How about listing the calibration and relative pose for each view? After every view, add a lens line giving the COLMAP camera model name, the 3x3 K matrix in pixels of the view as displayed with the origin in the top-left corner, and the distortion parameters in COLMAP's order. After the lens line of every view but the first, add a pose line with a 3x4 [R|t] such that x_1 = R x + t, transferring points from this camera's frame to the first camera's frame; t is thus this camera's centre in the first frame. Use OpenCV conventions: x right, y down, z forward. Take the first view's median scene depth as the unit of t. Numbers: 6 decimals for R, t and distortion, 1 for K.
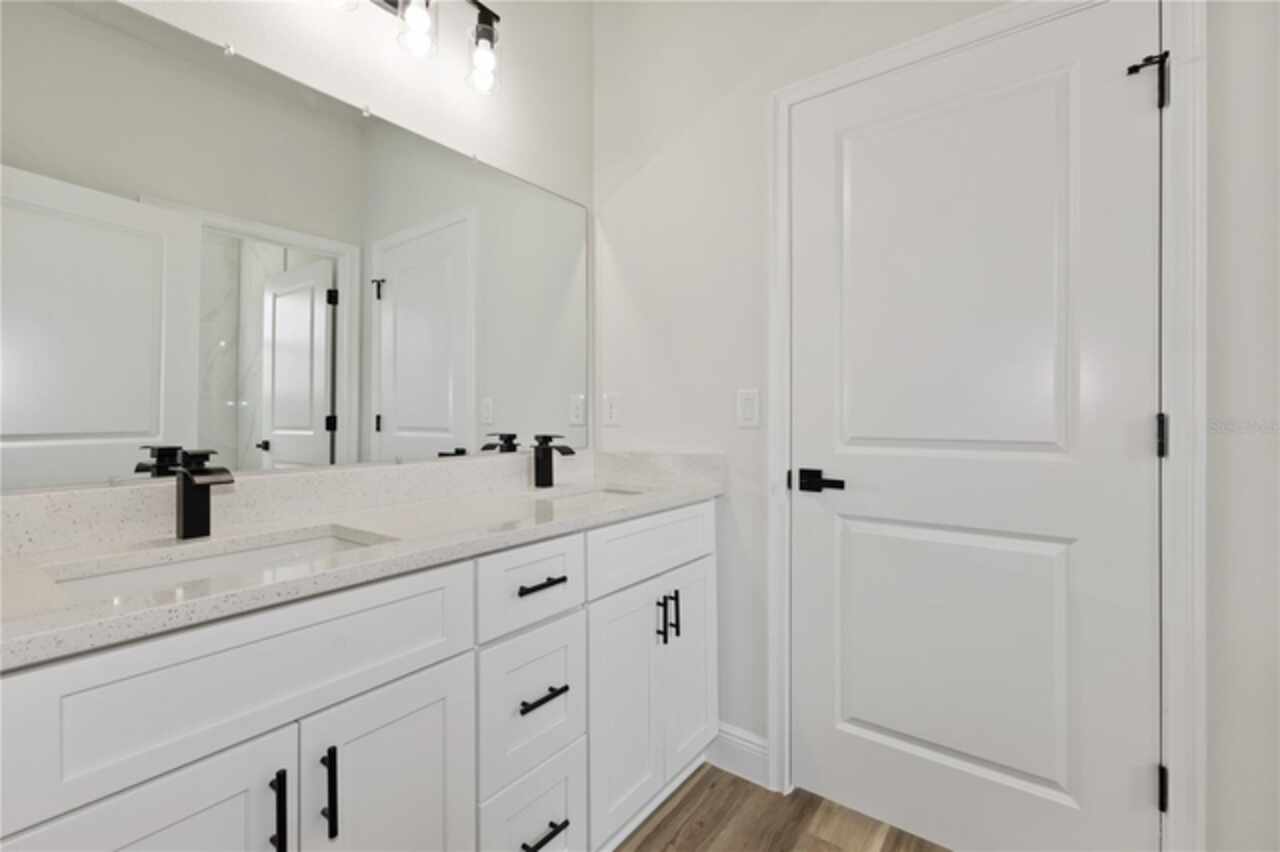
lens RADIAL K [[551.6, 0, 640.0], [0, 551.6, 426.0], [0, 0, 1]] dist [0.001011, 0.000107]
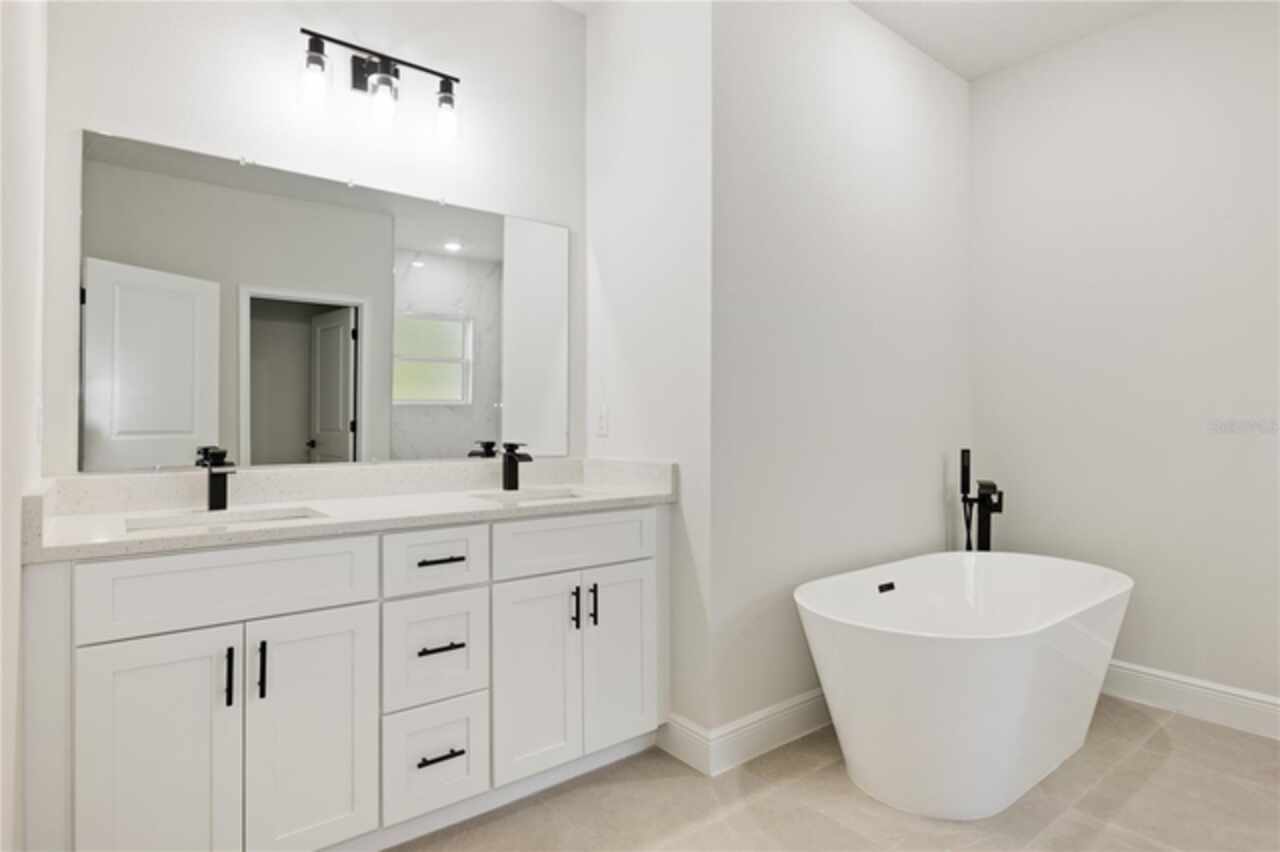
lens RADIAL K [[663.5, 0, 646.8], [0, 663.5, 437.3], [0, 0, 1]] dist [-0.023414, -0.000525]
pose [[0.974871, 0.021367, -0.221744, 0.479018], [-0.019189, 0.999744, 0.011971, -0.021108], [0.221943, -0.007415, 0.975031, -0.301502]]
